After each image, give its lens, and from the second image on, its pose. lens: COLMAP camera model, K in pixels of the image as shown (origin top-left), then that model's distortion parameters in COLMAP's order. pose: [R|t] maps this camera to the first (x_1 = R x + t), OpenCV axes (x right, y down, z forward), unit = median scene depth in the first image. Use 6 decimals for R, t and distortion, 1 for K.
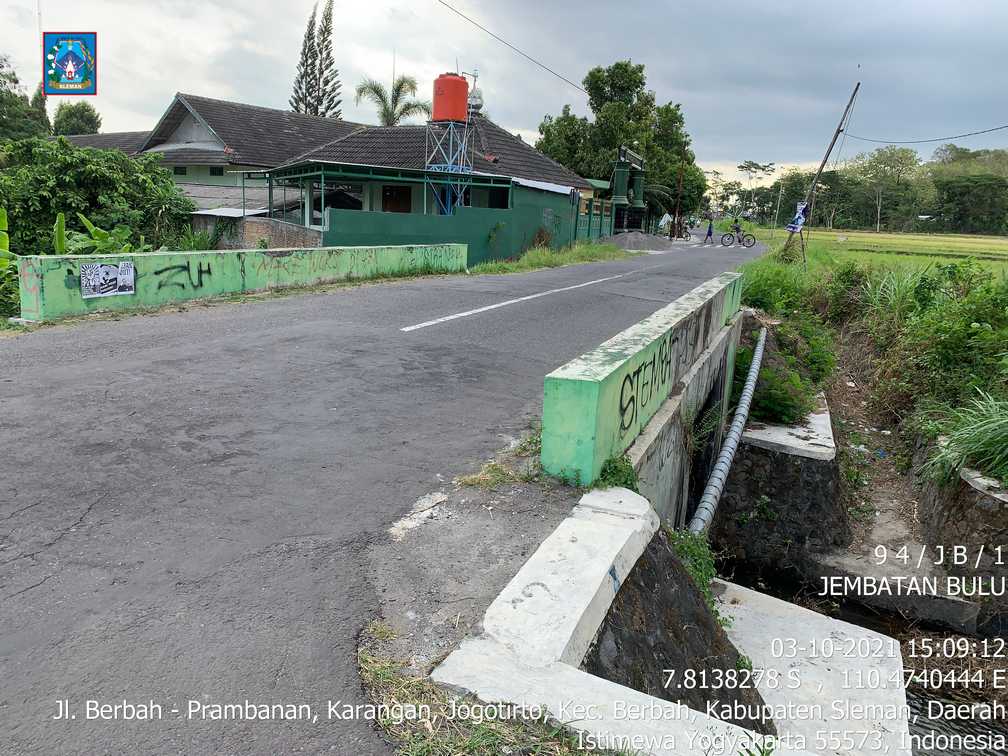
lens RADIAL K [[779.1, 0, 505.0], [0, 779.1, 377.1], [0, 0, 1]] dist [0.053128, -0.027913]
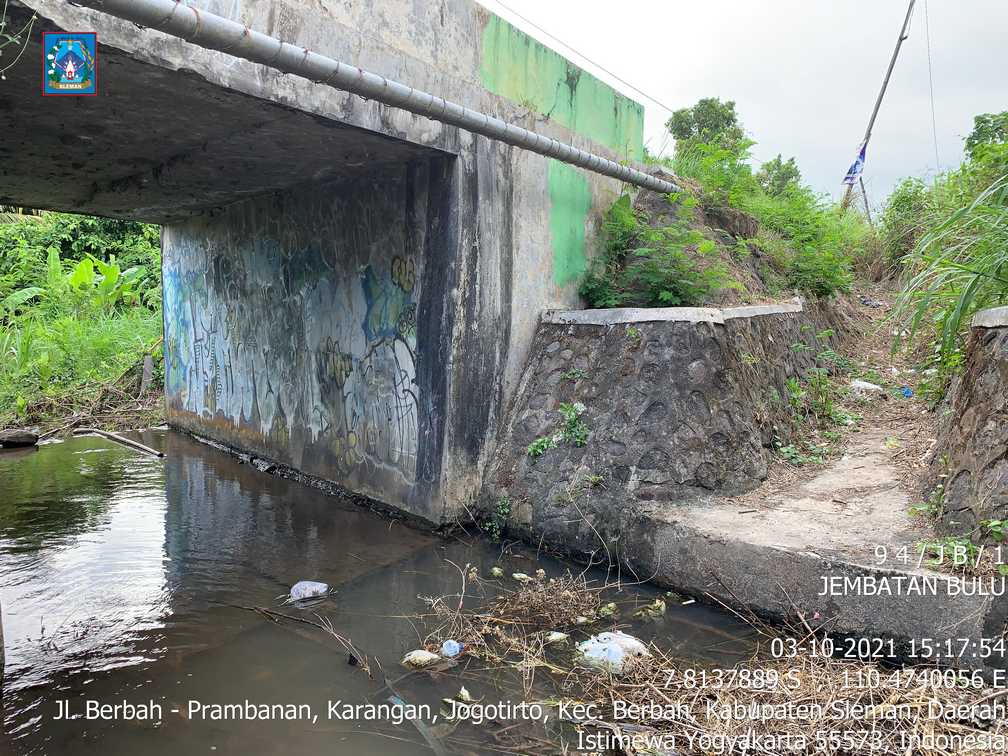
lens RADIAL K [[779.1, 0, 502.6], [0, 779.1, 376.4], [0, 0, 1]] dist [0.053128, -0.027913]
pose [[0.980912, -0.024252, -0.192934, 0.252657], [-0.002277, 0.990692, -0.136106, 0.135058], [0.194439, 0.133947, 0.971726, 0.326848]]
